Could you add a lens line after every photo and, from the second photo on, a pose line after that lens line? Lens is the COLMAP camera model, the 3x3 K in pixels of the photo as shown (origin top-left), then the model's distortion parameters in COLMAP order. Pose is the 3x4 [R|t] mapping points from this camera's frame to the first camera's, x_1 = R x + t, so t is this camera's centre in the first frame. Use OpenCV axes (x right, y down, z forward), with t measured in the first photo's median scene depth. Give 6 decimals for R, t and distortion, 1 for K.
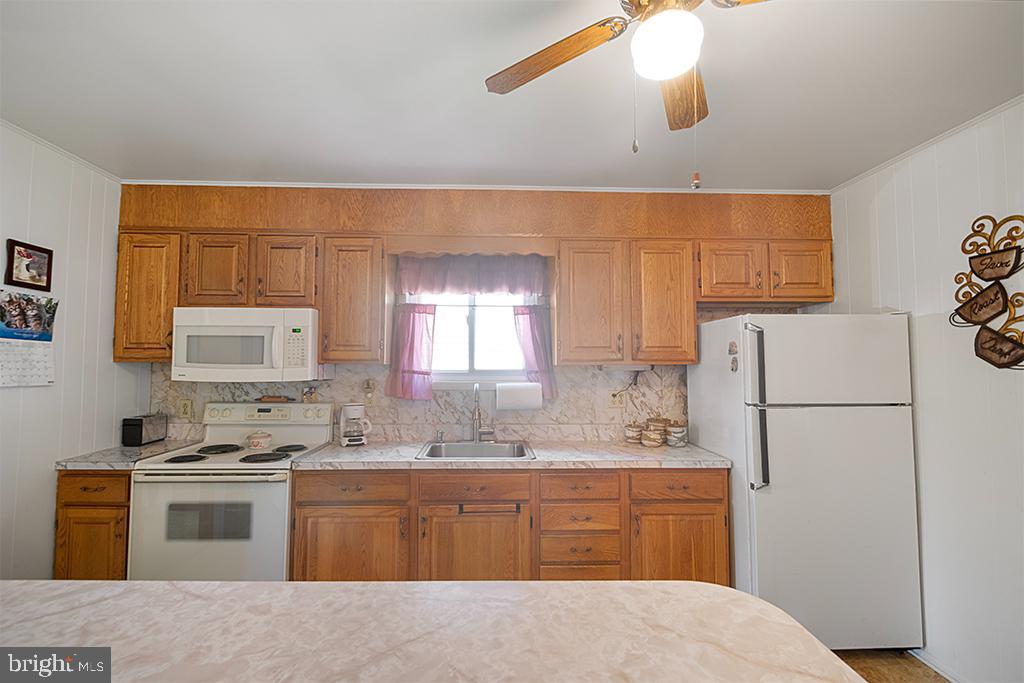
lens RADIAL K [[448.7, 0, 497.5], [0, 448.7, 344.3], [0, 0, 1]] dist [0.000725, -0.000416]
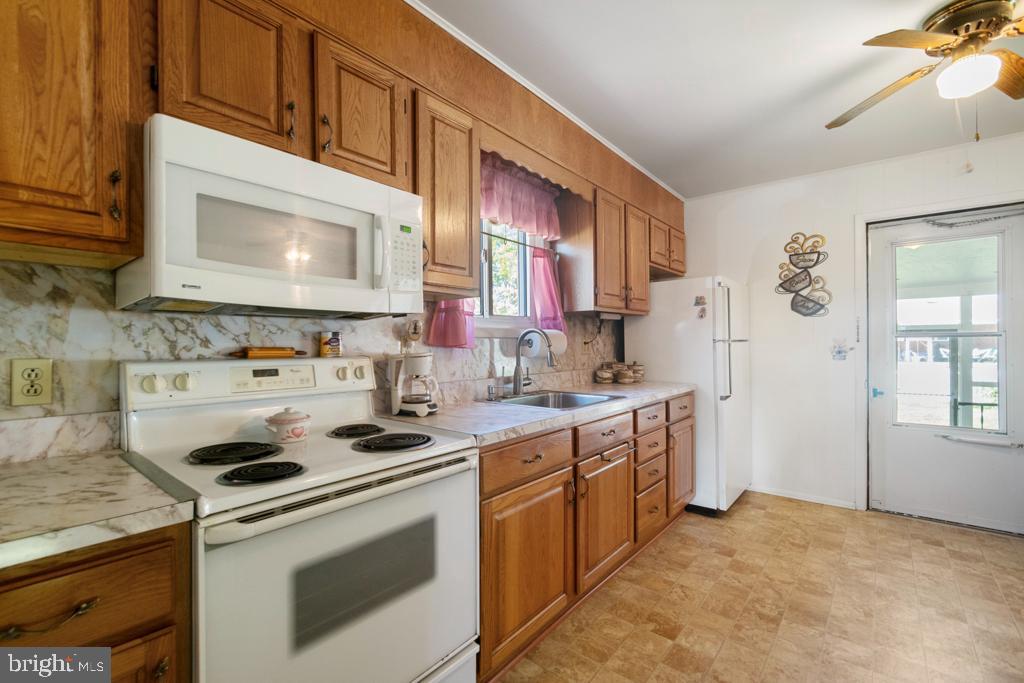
lens RADIAL K [[448.7, 0, 497.5], [0, 448.7, 344.3], [0, 0, 1]] dist [0.000725, -0.000416]
pose [[0.674158, -0.007519, 0.738549, -0.832153], [-0.023630, 0.999217, 0.031743, 0.104666], [-0.738209, -0.038852, 0.673452, 0.511914]]
